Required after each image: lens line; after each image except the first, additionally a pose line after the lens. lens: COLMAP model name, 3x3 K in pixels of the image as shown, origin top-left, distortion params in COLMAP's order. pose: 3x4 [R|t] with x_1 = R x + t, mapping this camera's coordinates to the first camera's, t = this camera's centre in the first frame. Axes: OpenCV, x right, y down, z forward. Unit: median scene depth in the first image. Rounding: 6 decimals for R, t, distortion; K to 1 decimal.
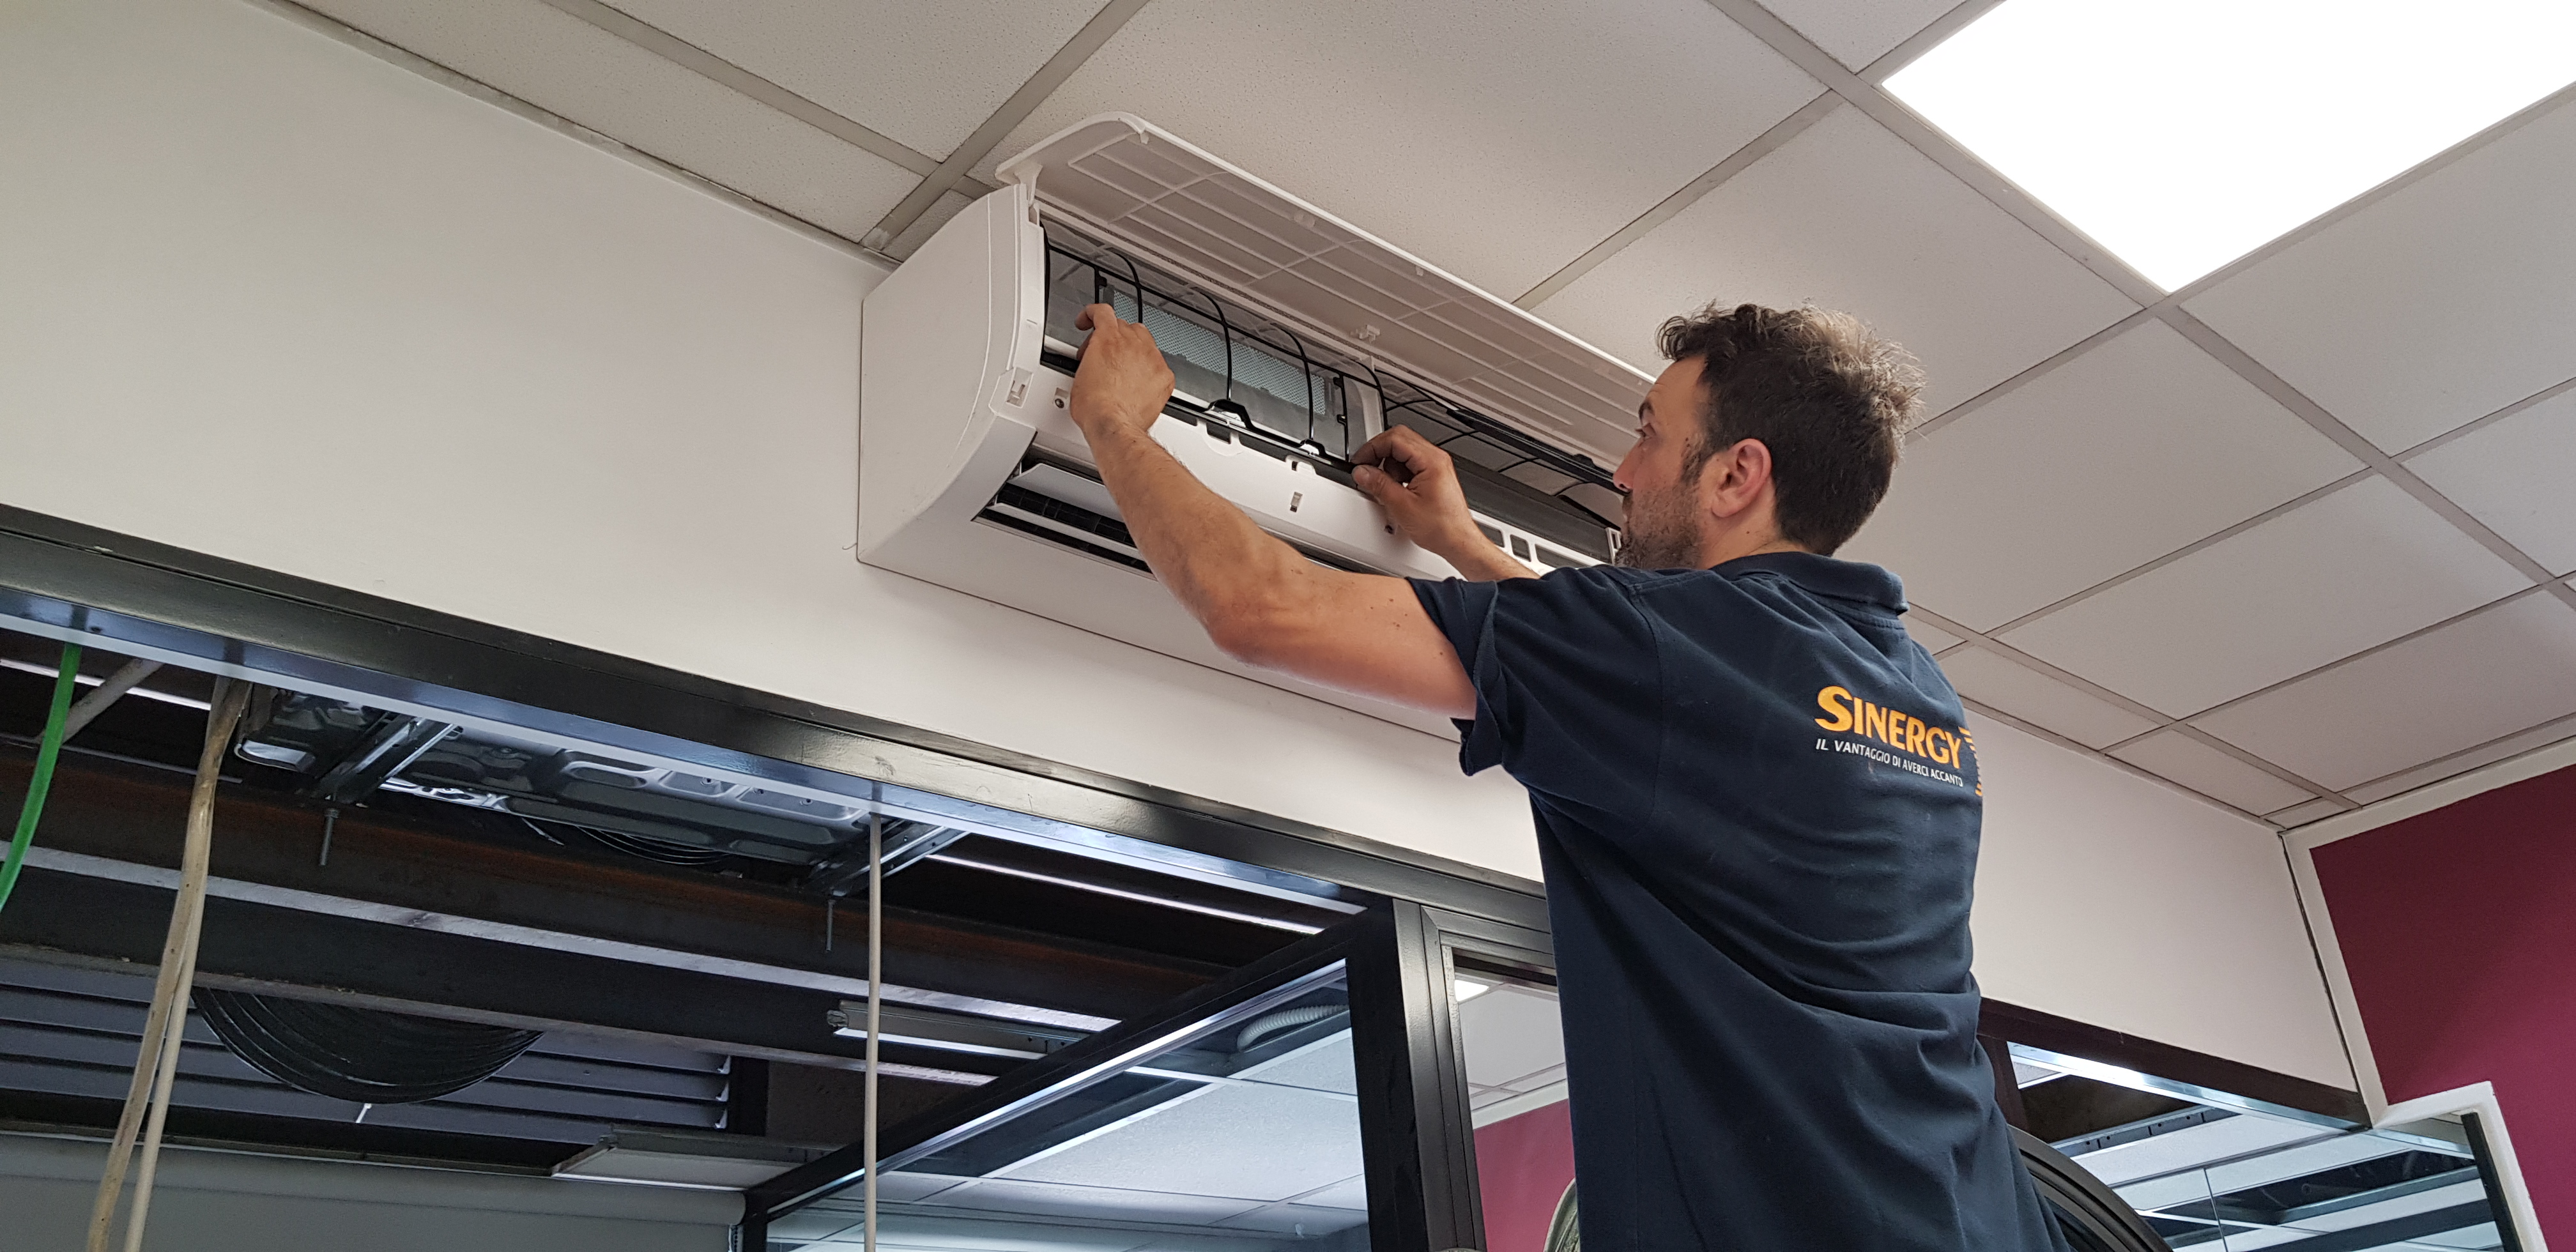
lens RADIAL K [[2012.1, 0, 1298.3], [0, 2012.1, 623.1], [0, 0, 1]] dist [0.001611, -0.009482]
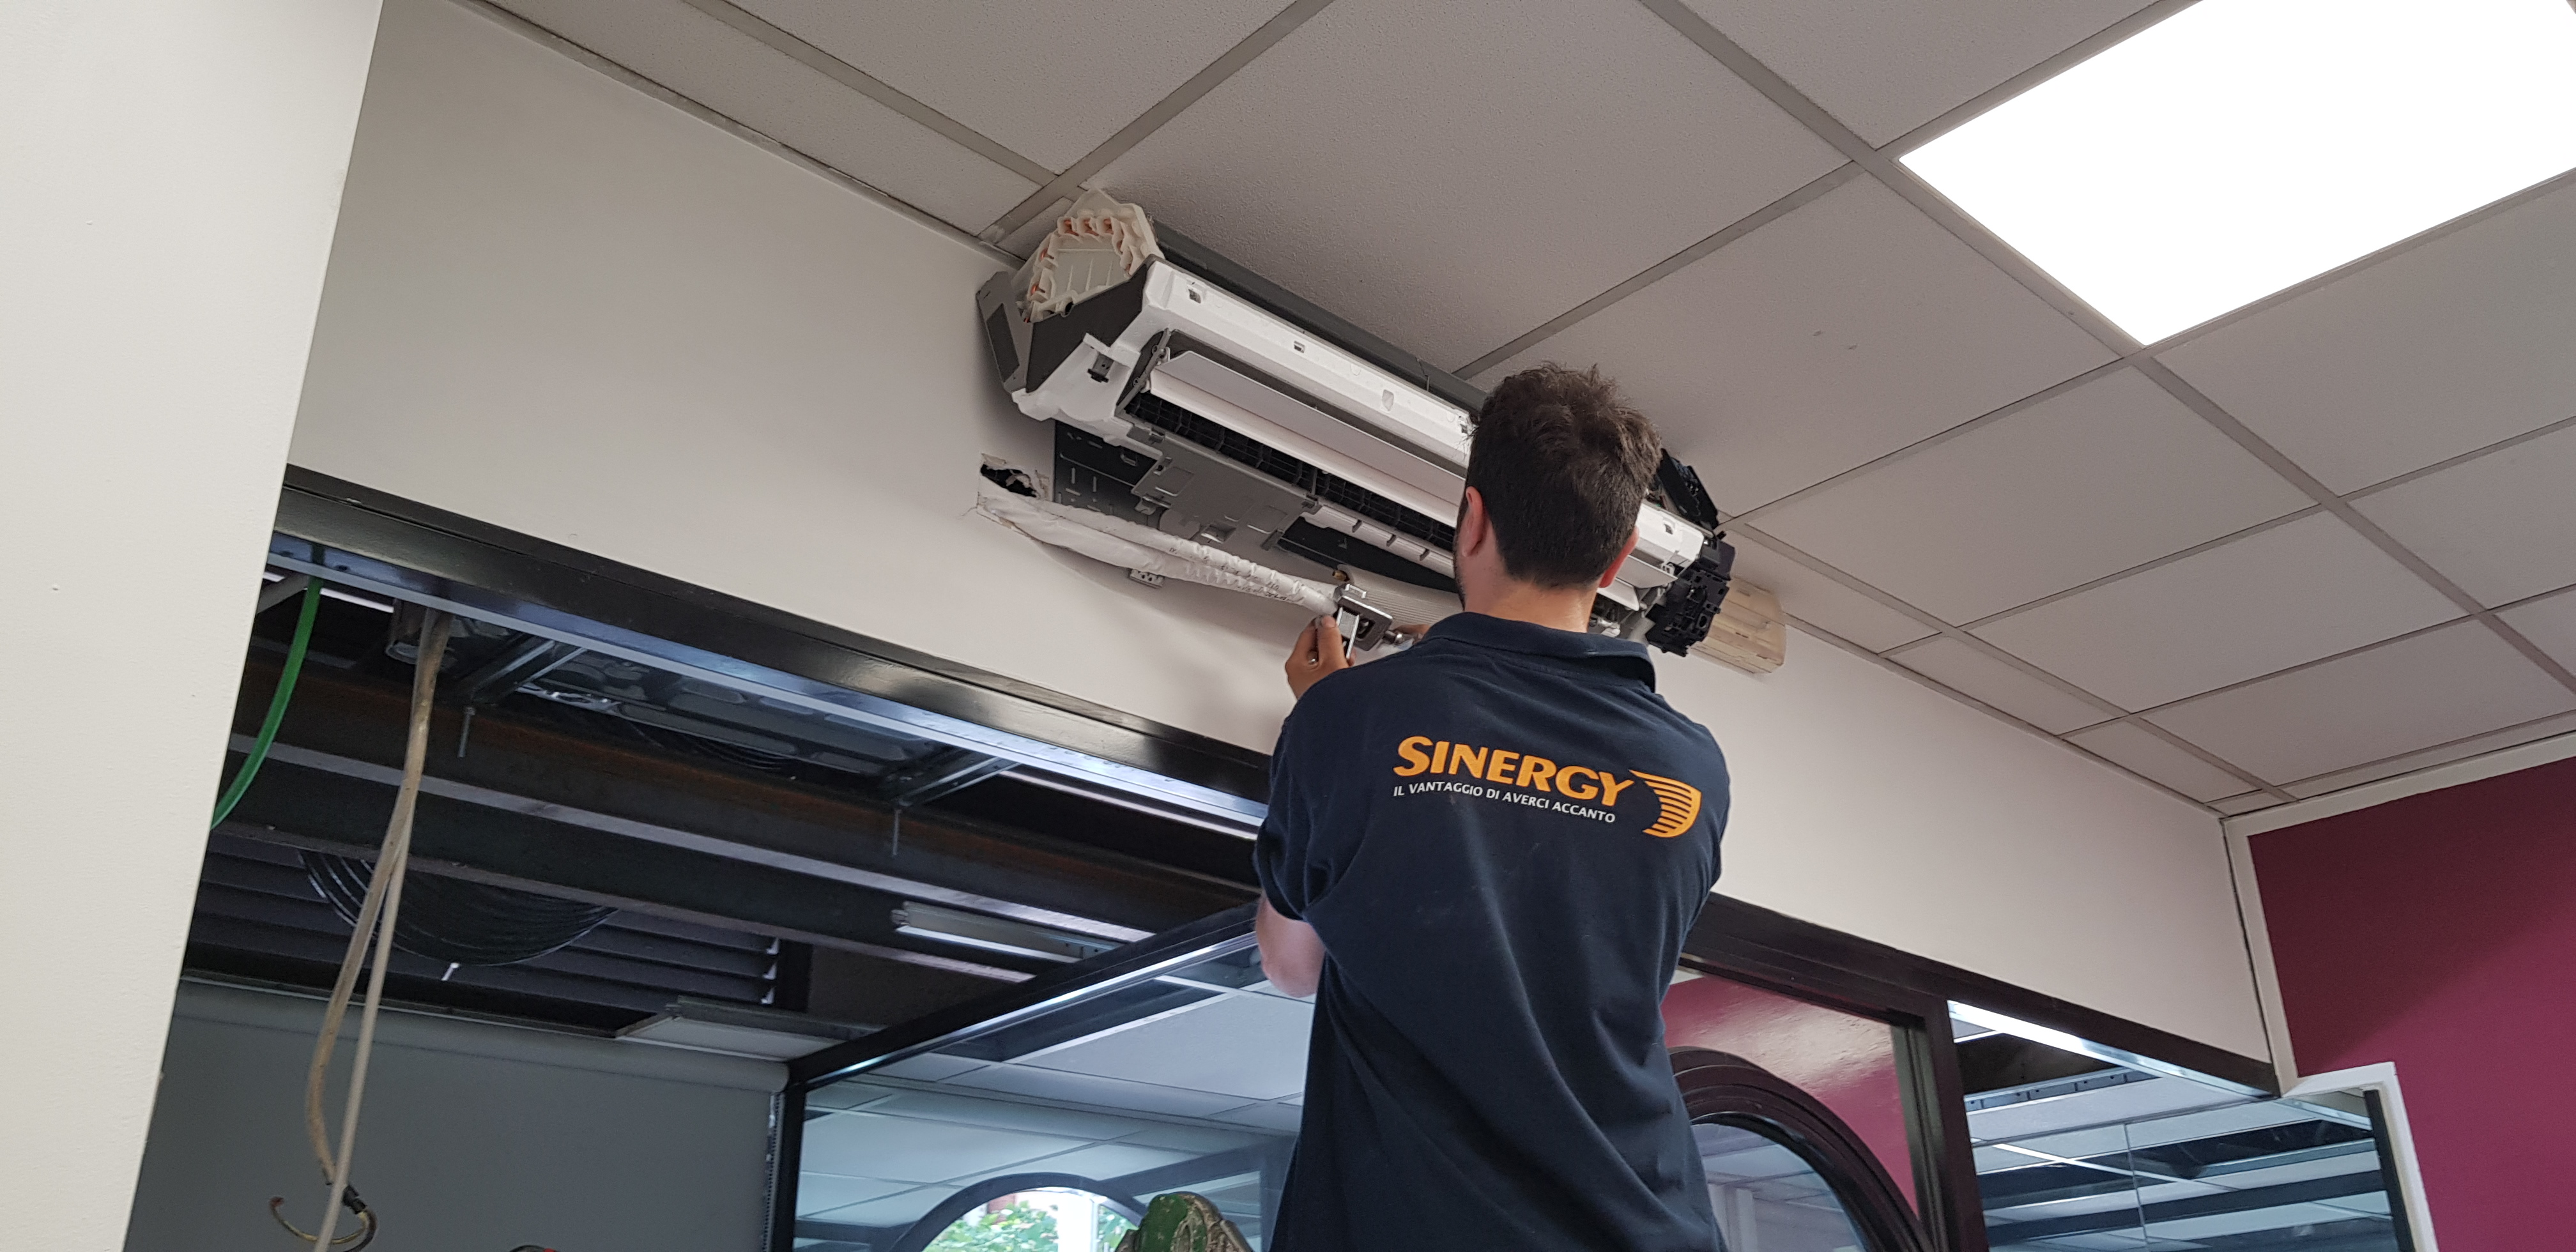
lens RADIAL K [[2022.4, 0, 1311.5], [0, 2022.4, 614.0], [0, 0, 1]] dist [0.003244, 0.002303]
pose [[0.997737, 0.065812, 0.013780, -0.025498], [-0.066378, 0.996745, 0.045743, -0.032113], [-0.010725, -0.046554, 0.998858, -0.096832]]
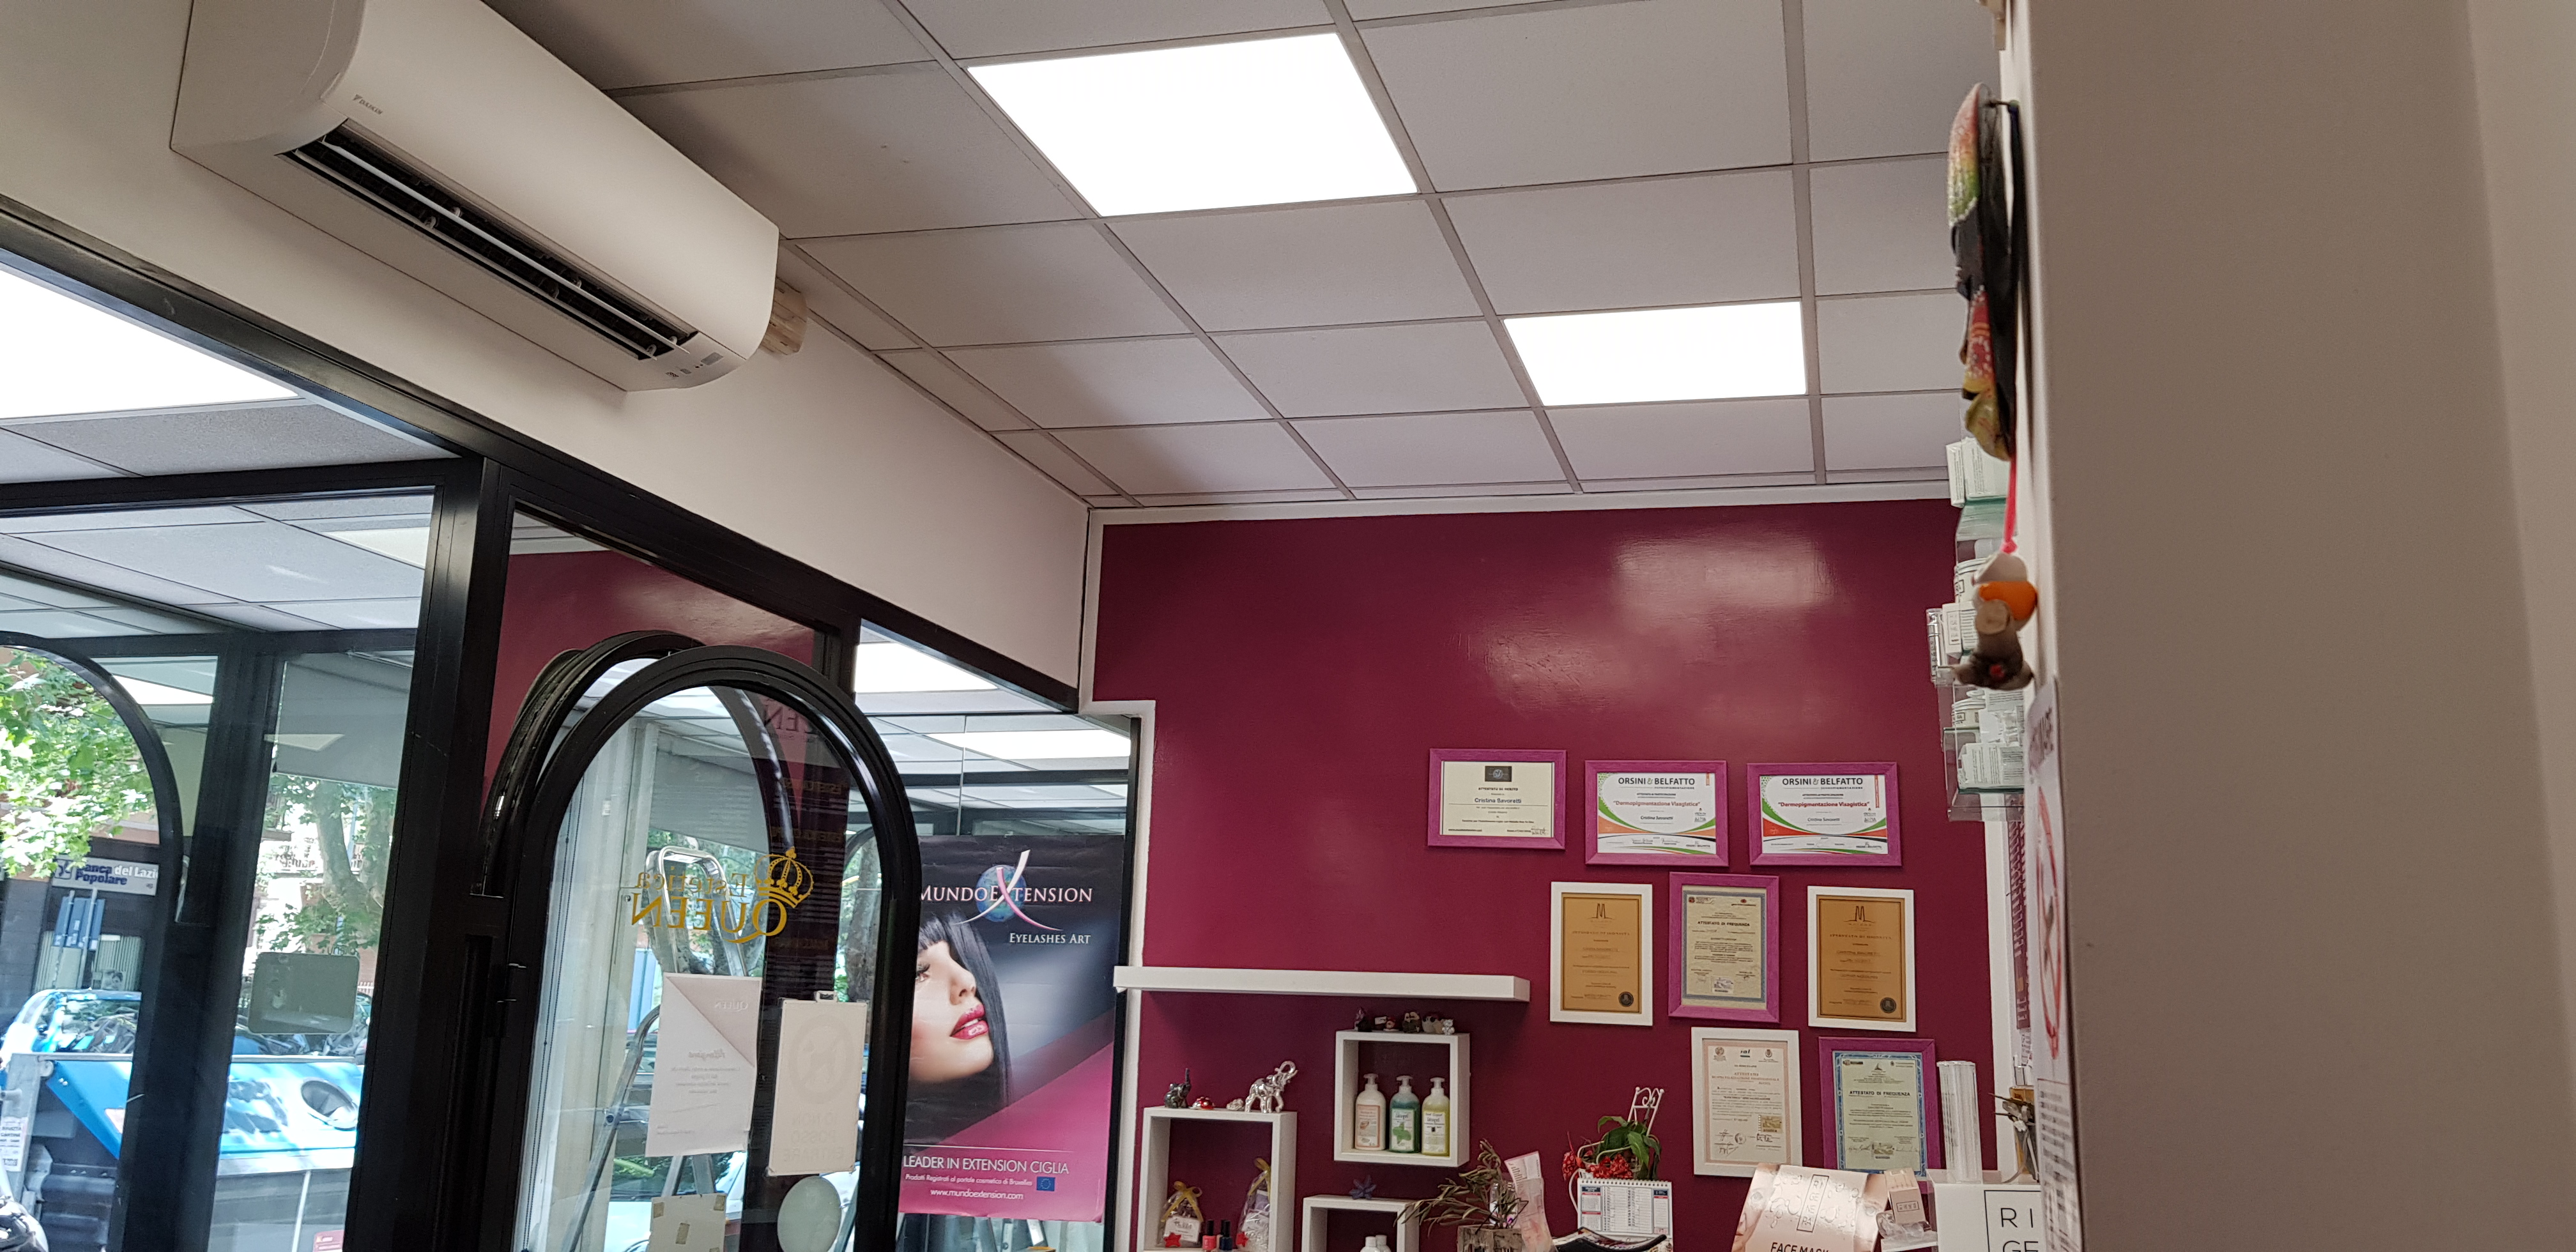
lens RADIAL K [[2012.1, 0, 1298.3], [0, 2012.1, 623.1], [0, 0, 1]] dist [0.001611, -0.009482]
pose [[0.827989, 0.211941, 0.519149, -0.161110], [-0.340813, 0.925401, 0.165770, -0.156453], [-0.445287, -0.314189, 0.838454, -0.412533]]
